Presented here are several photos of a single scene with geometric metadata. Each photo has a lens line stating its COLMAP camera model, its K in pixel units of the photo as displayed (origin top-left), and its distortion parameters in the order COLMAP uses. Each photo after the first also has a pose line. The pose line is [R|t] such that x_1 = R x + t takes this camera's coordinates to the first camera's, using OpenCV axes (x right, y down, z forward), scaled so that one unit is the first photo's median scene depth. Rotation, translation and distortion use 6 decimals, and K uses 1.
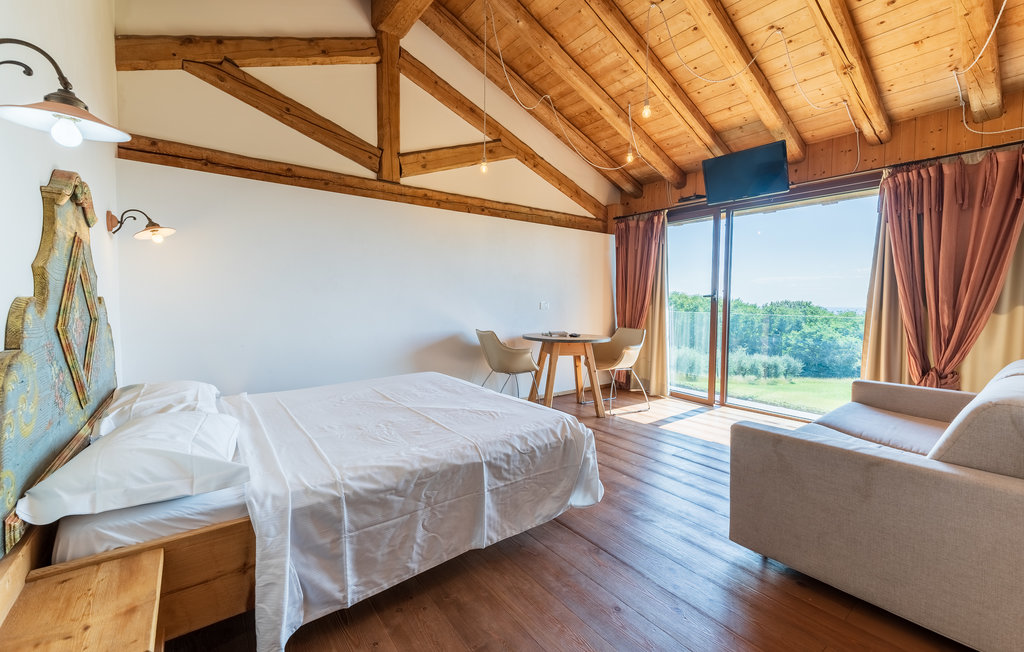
lens RADIAL K [[419.1, 0, 511.7], [0, 419.1, 321.7], [0, 0, 1]] dist [0.000228, -0.000096]
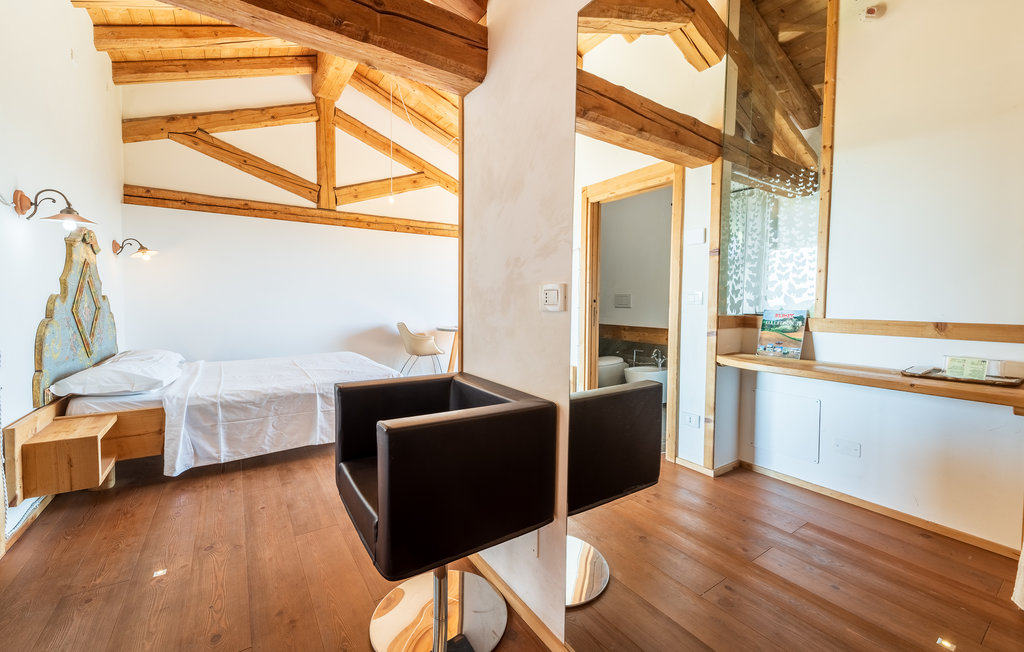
lens RADIAL K [[419.1, 0, 513.3], [0, 419.1, 322.4], [0, 0, 1]] dist [0.000228, -0.000096]
pose [[0.998583, 0.002297, -0.053169, 0.700903], [-0.002465, 0.999992, -0.003093, 0.047312], [0.053161, 0.003220, 0.998581, -0.549712]]
